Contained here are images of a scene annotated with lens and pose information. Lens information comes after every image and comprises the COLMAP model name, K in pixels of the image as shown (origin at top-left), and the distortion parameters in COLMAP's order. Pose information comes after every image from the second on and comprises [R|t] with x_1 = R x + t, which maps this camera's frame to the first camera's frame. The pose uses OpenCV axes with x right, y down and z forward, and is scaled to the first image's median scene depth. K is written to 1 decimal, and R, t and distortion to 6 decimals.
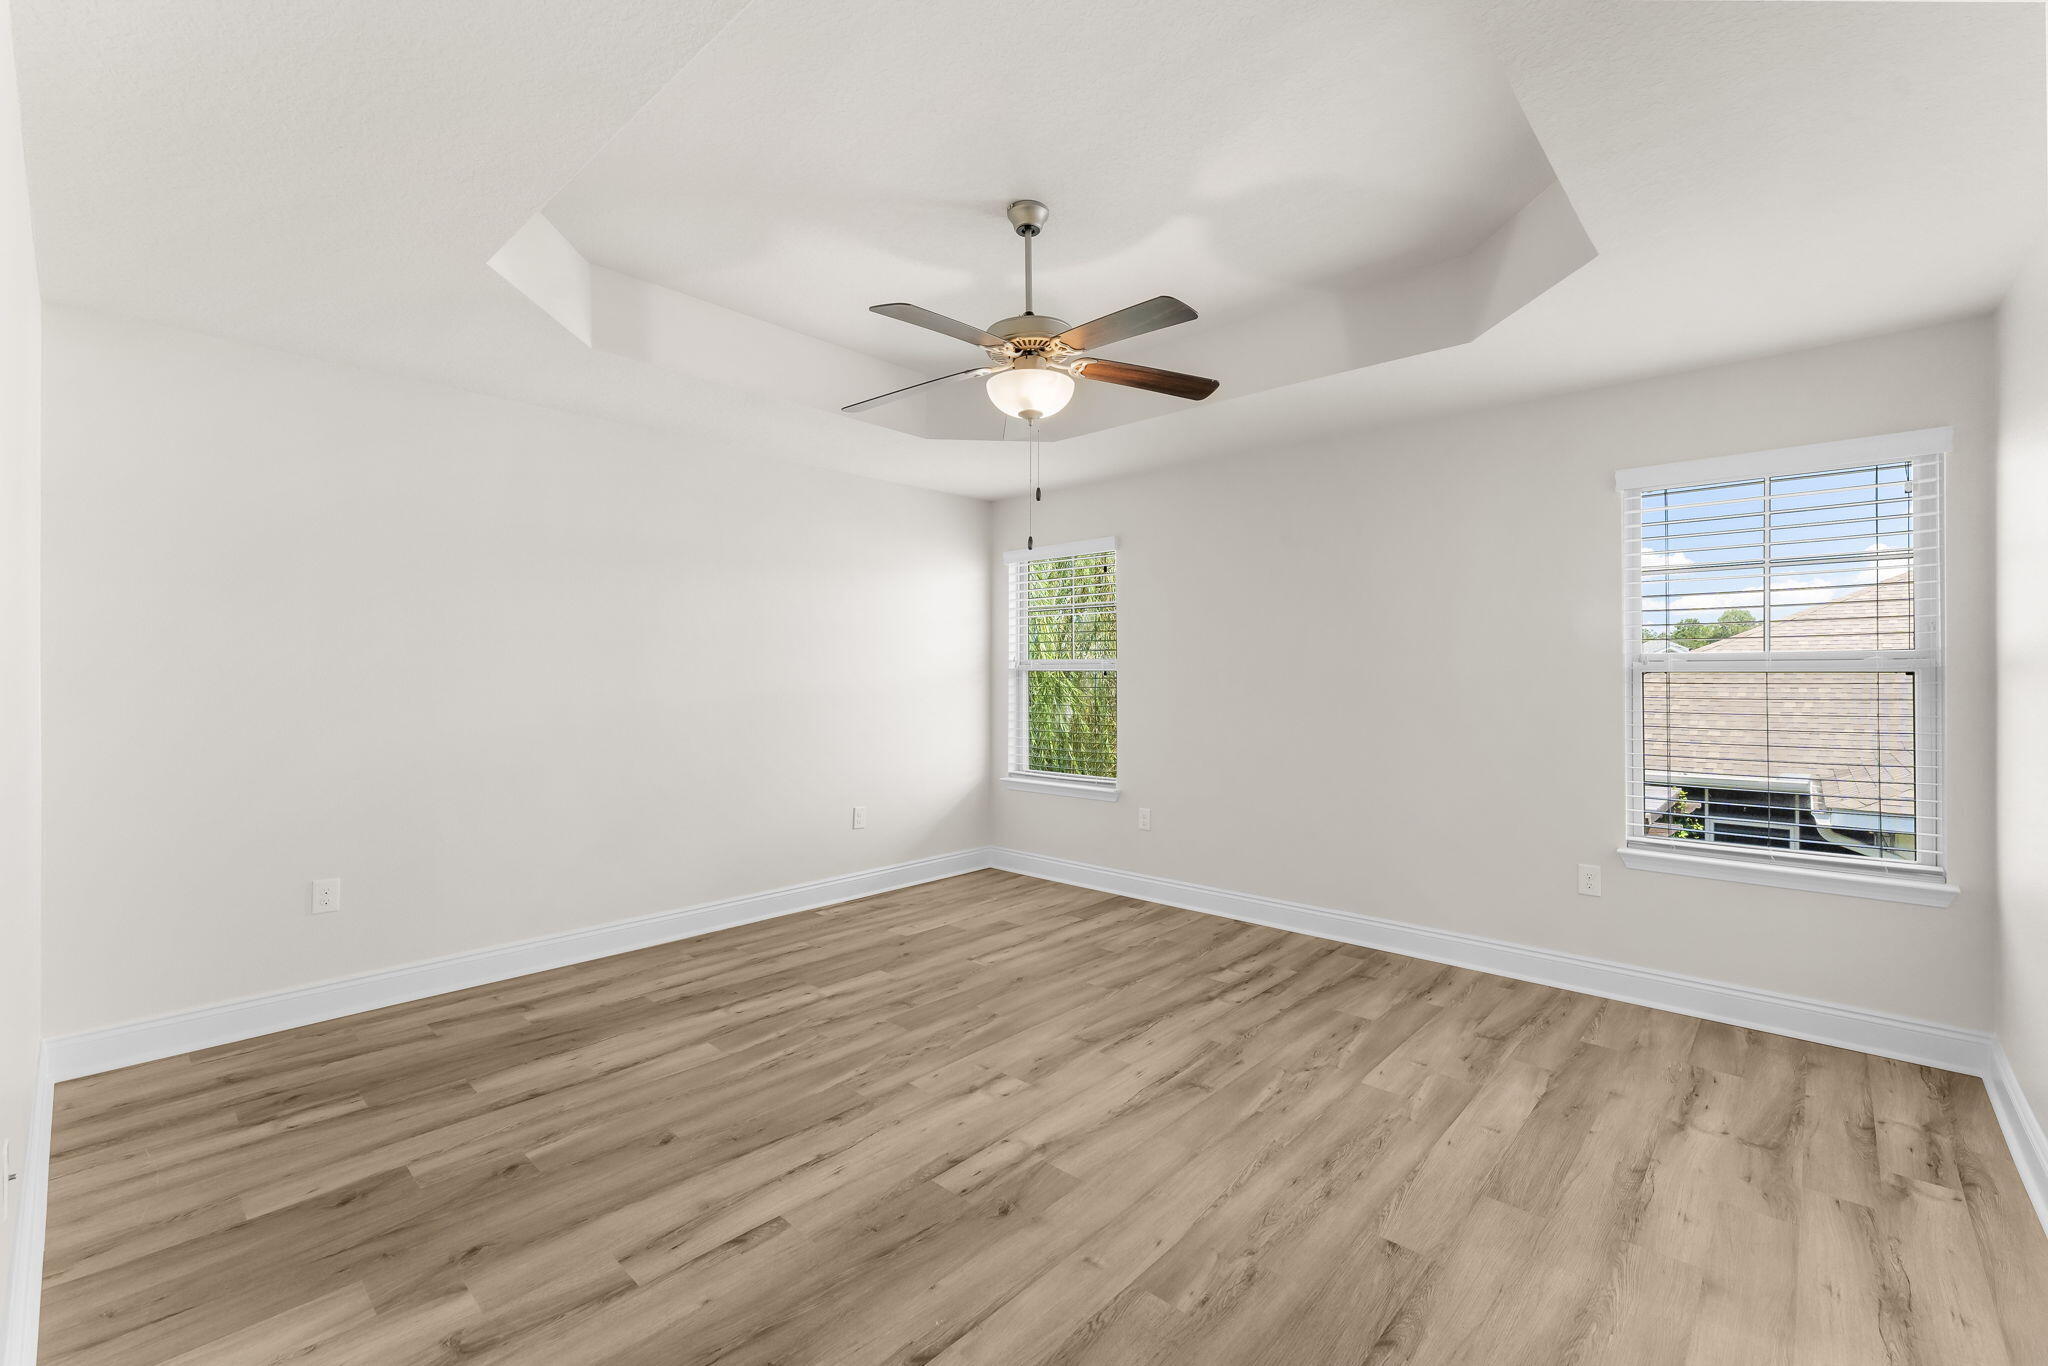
lens RADIAL K [[857.4, 0, 1025.4], [0, 857.4, 678.8], [0, 0, 1]] dist [-0.000610, -0.000074]
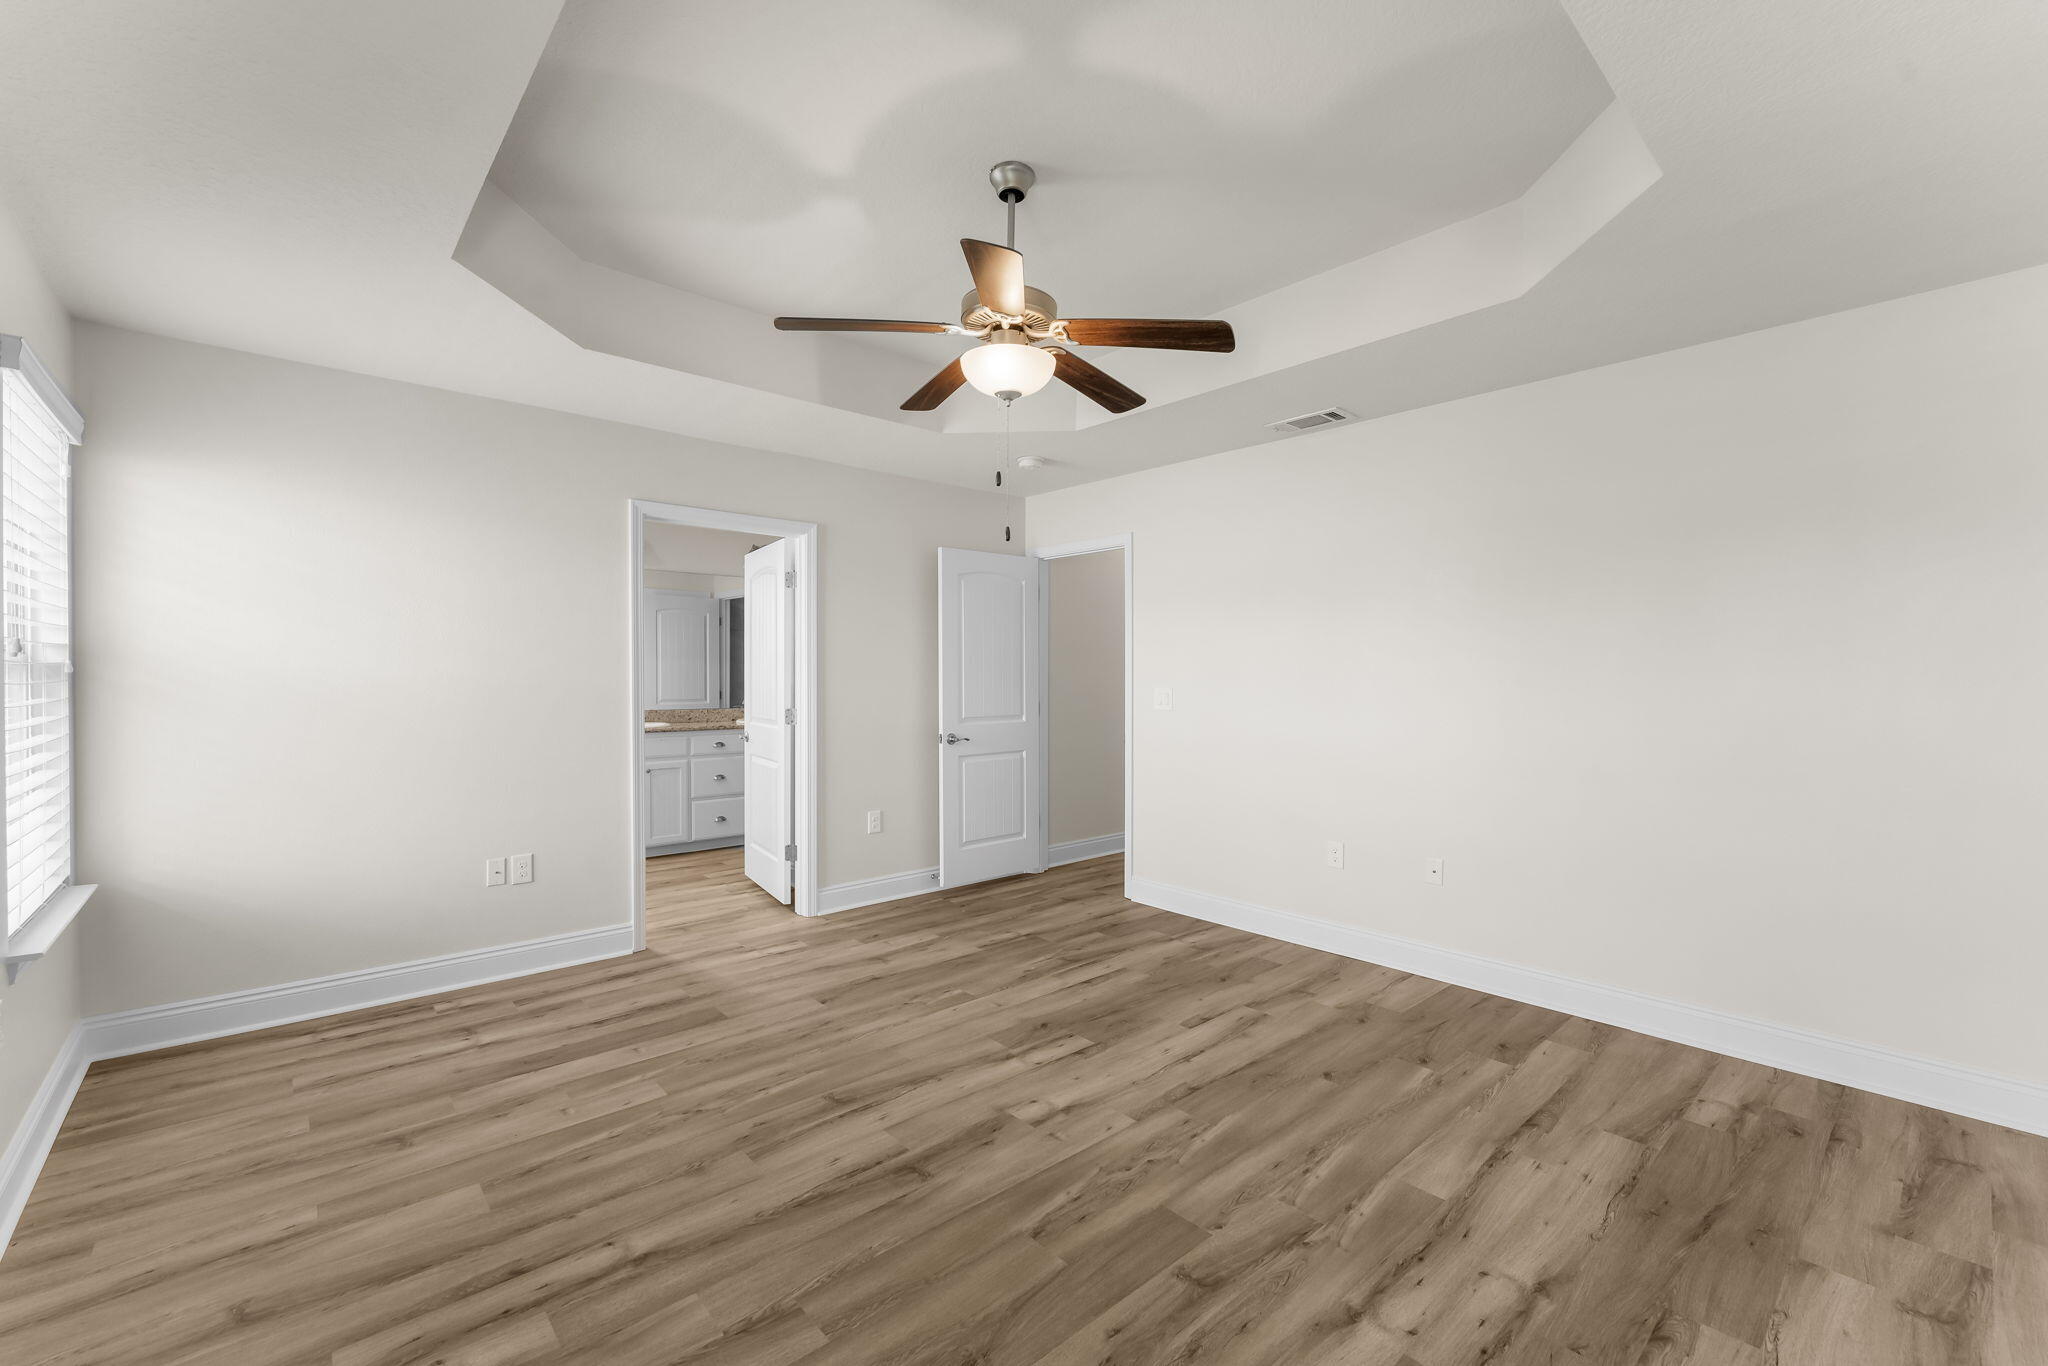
lens RADIAL K [[857.4, 0, 1022.0], [0, 857.4, 678.0], [0, 0, 1]] dist [-0.000610, -0.000074]
pose [[-0.995148, -0.004437, 0.098292, -0.103545], [-0.003774, 0.999969, 0.006923, -0.009554], [-0.098320, 0.006518, -0.995133, 1.956794]]
